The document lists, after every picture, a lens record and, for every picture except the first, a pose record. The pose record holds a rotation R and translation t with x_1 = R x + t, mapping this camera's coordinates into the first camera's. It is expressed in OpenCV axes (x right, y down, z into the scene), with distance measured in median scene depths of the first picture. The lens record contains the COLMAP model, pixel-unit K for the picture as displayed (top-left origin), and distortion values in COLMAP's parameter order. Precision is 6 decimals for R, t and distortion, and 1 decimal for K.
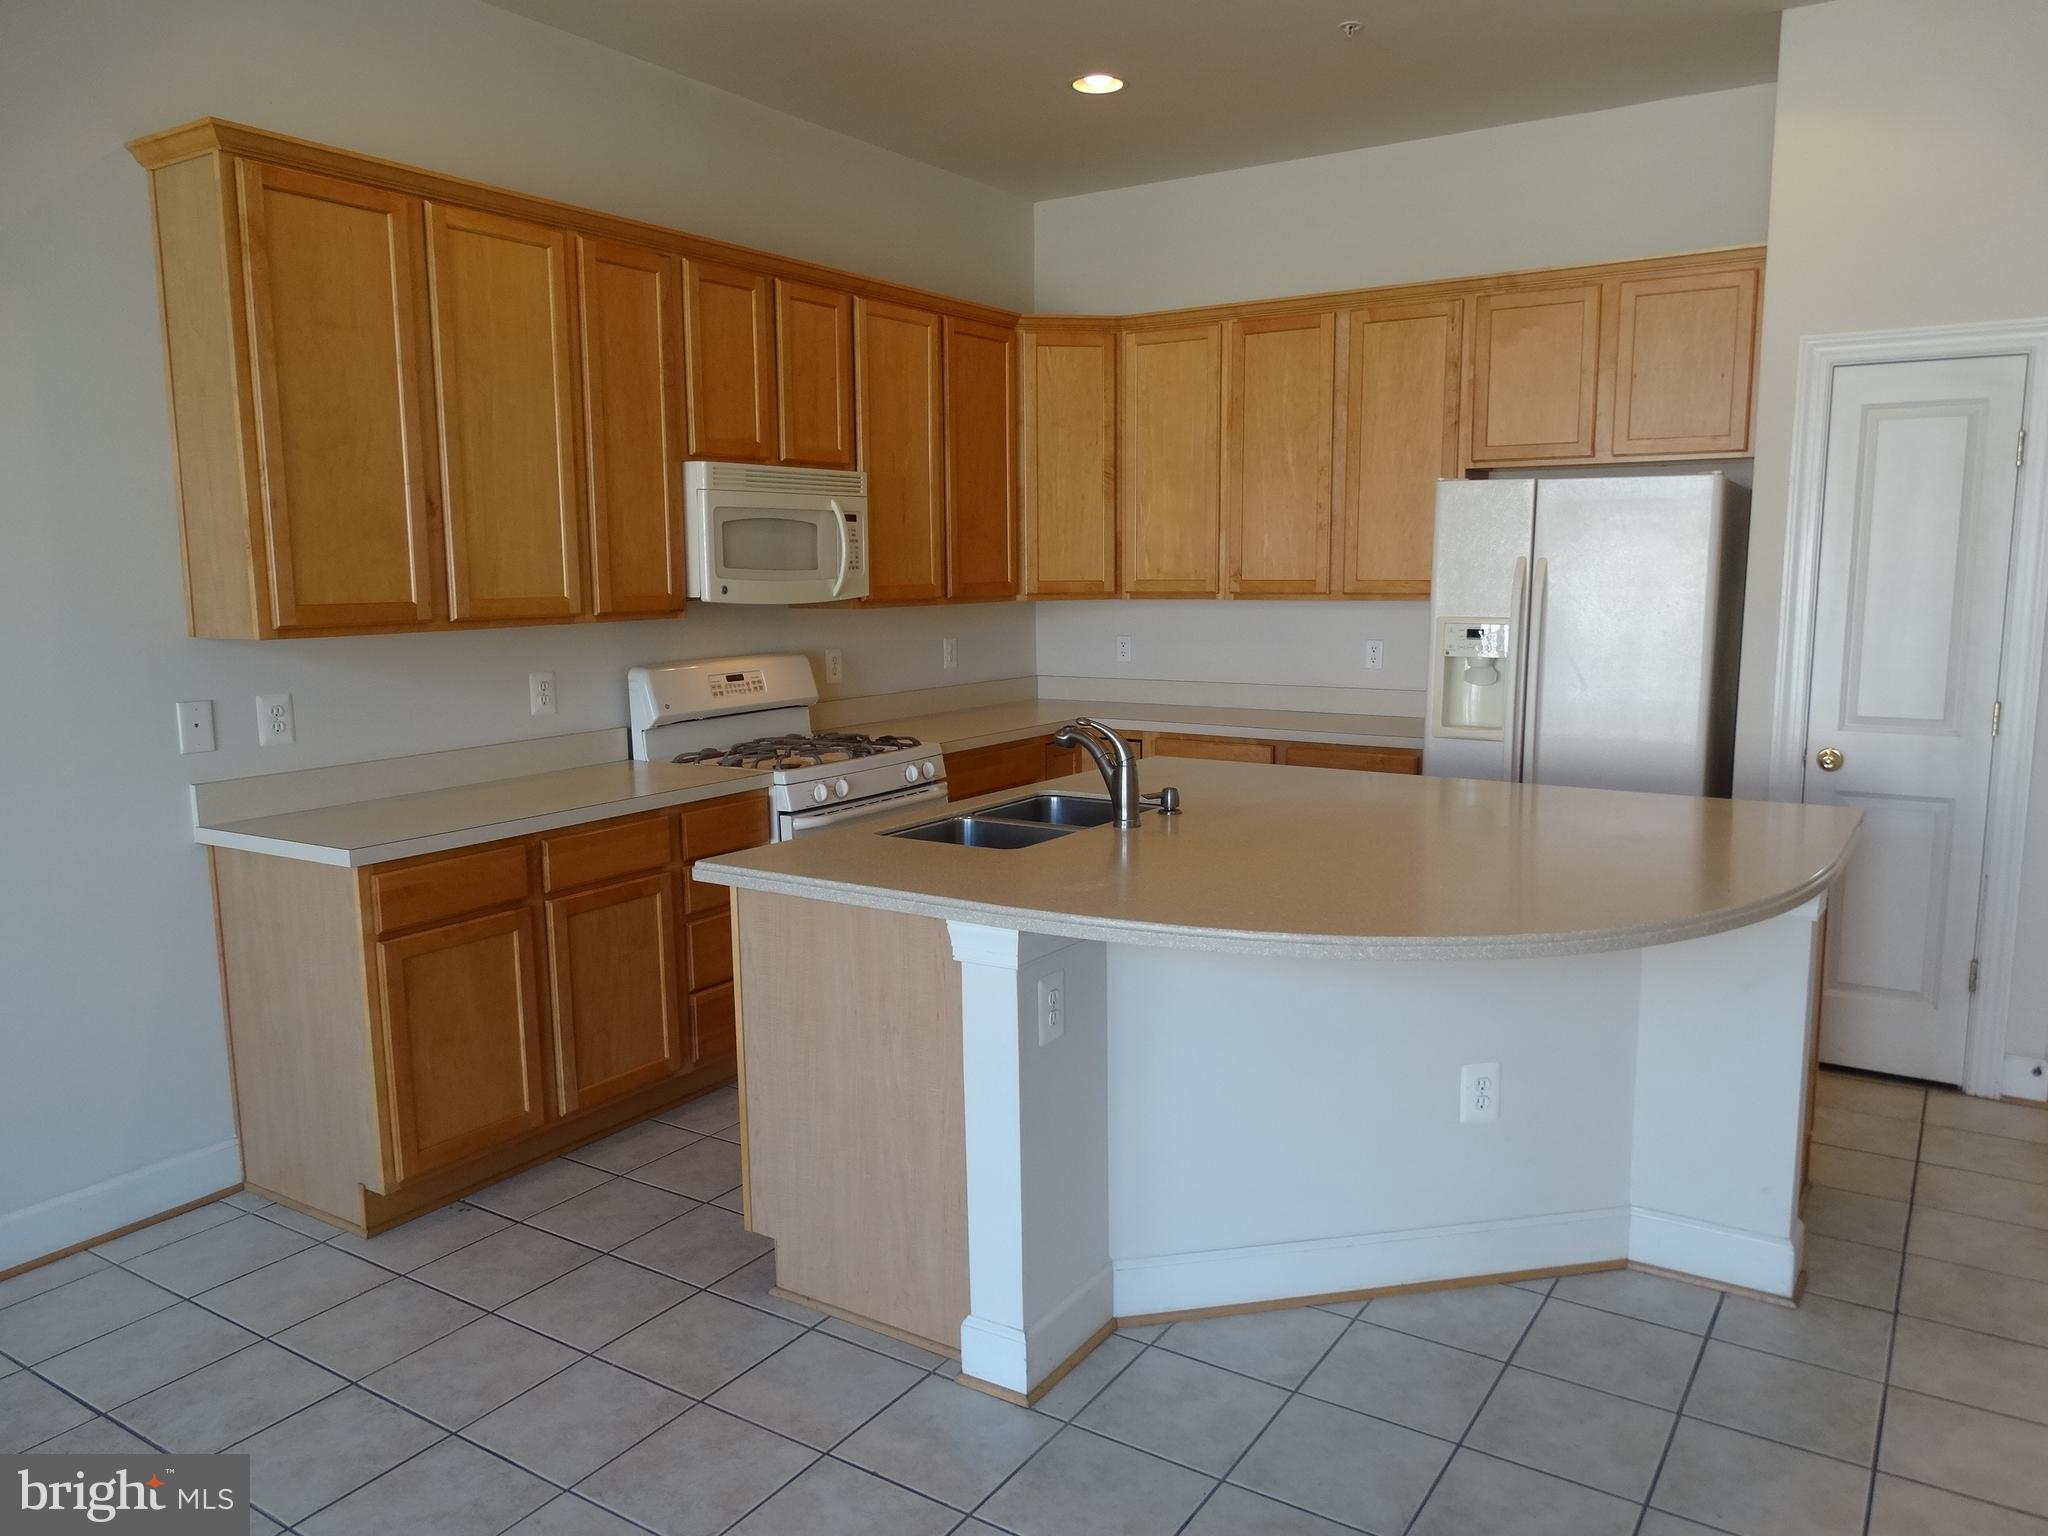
lens RADIAL K [[1458.0, 0, 1040.1], [0, 1458.0, 766.6], [0, 0, 1]] dist [-0.007348, 0.006655]
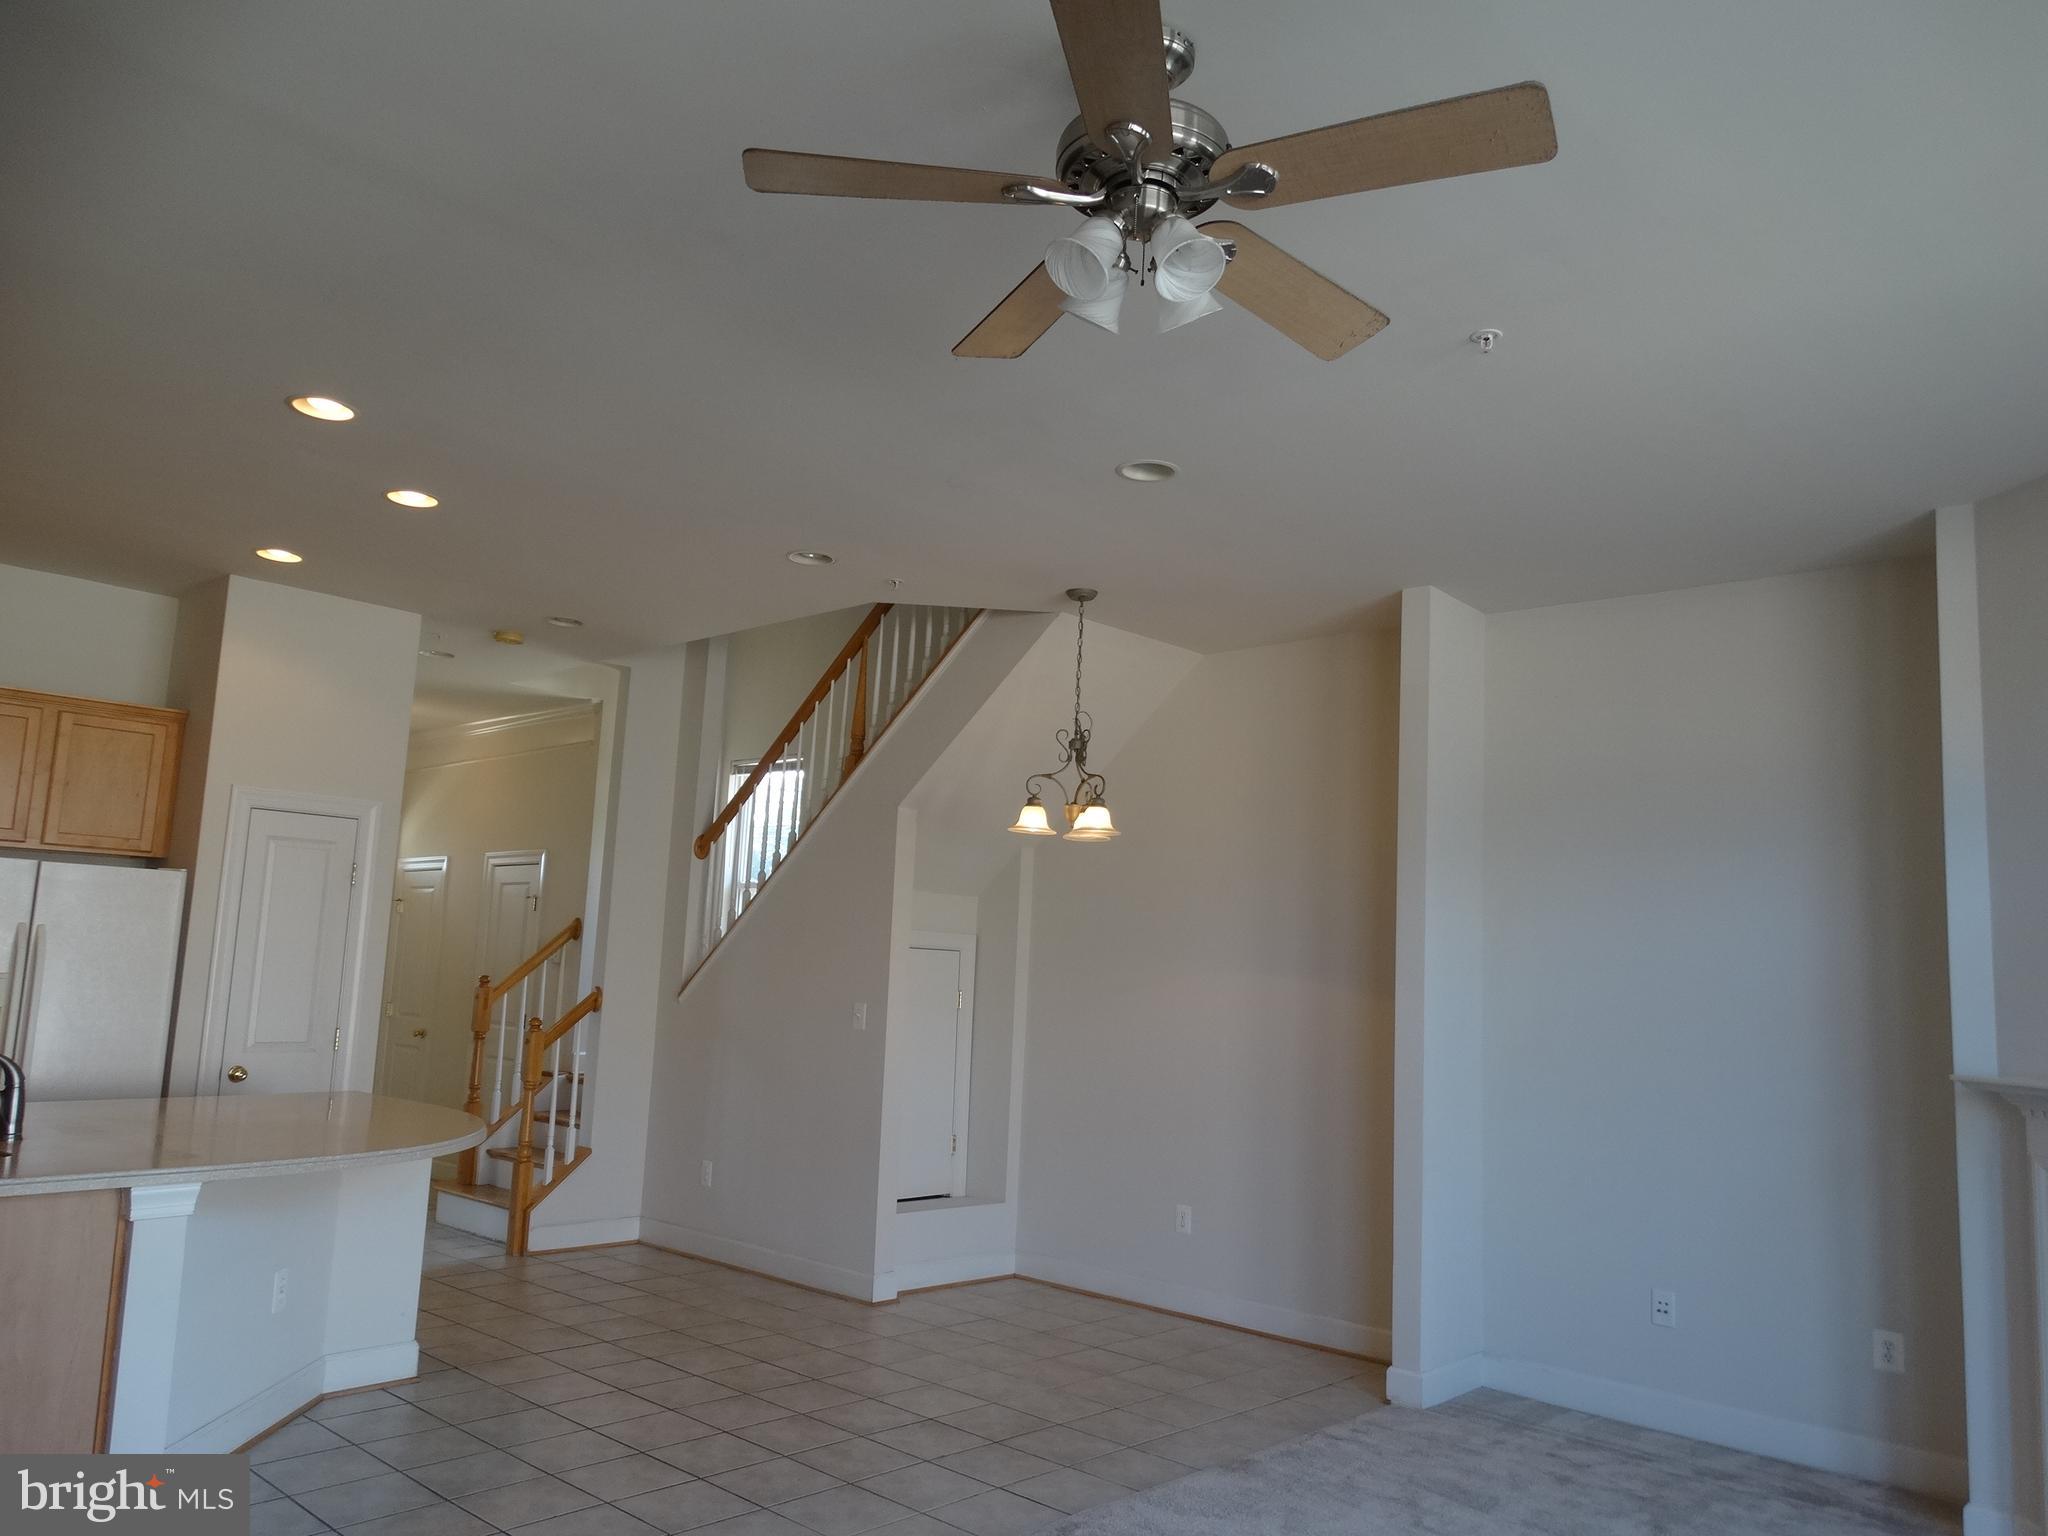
lens RADIAL K [[1458.0, 0, 1039.0], [0, 1458.0, 775.3], [0, 0, 1]] dist [-0.007348, 0.006655]
pose [[0.163622, 0.147895, 0.975374, -0.891544], [0.101482, 0.980930, -0.165762, 0.028158], [-0.981290, 0.126105, 0.145493, -0.030803]]
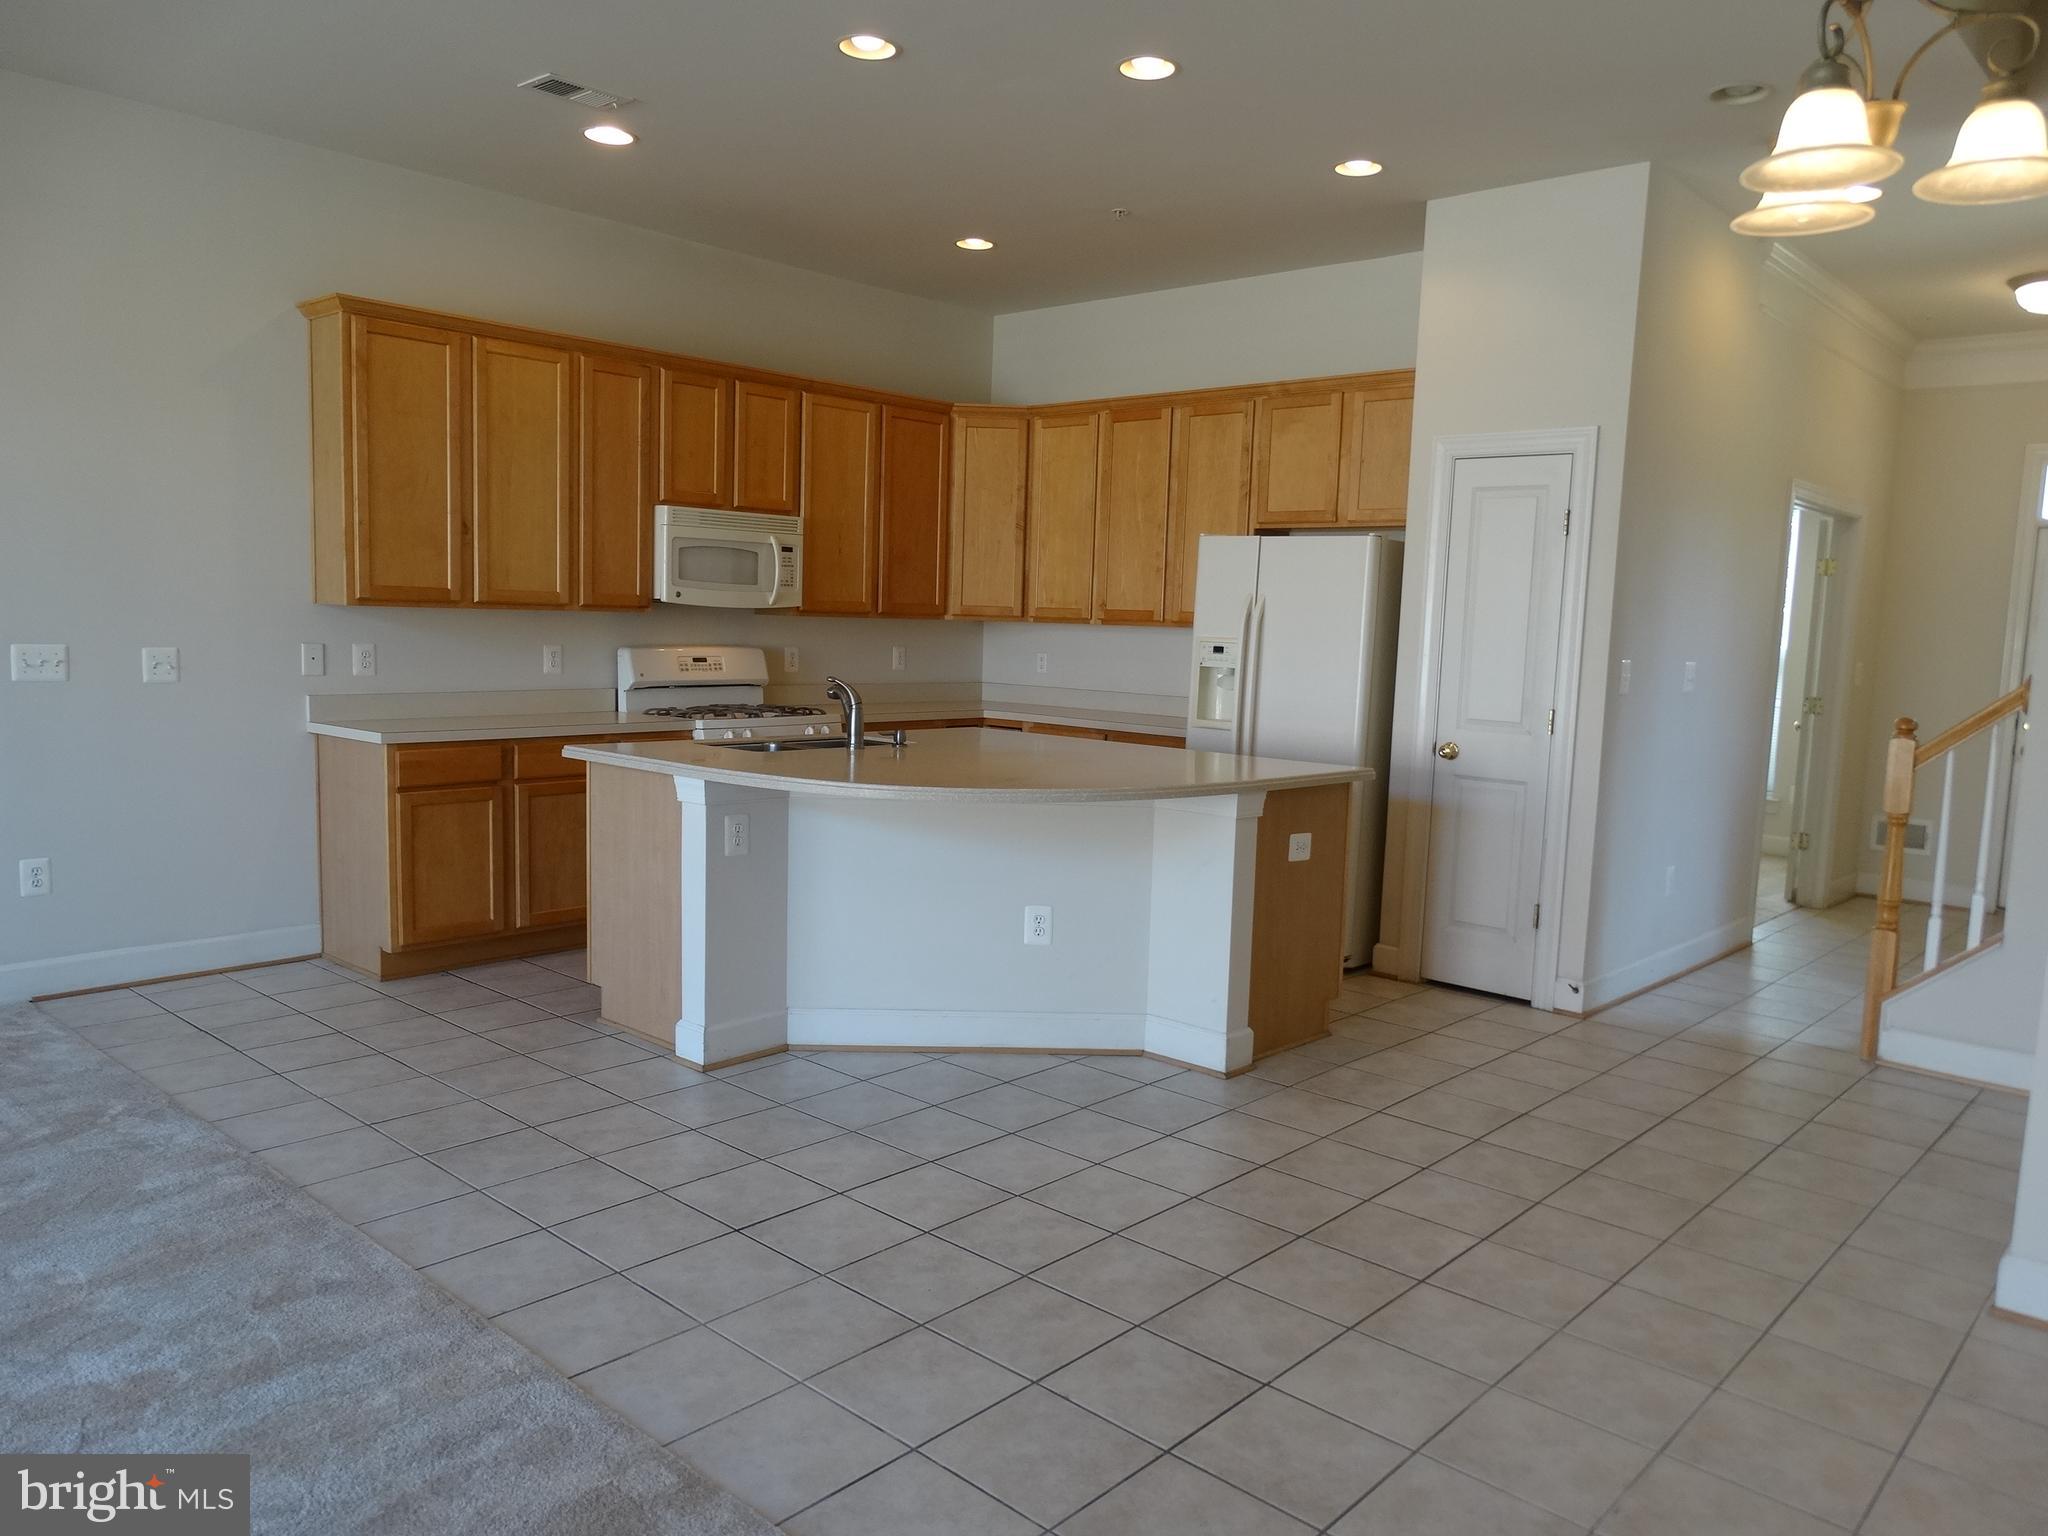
lens RADIAL K [[1458.0, 0, 1039.4], [0, 1458.0, 765.6], [0, 0, 1]] dist [-0.007348, 0.006655]
pose [[0.986450, 0.055269, -0.154473, 0.434908], [-0.061345, 0.997508, -0.034841, 0.089704], [0.152163, 0.043845, 0.987382, -0.428020]]
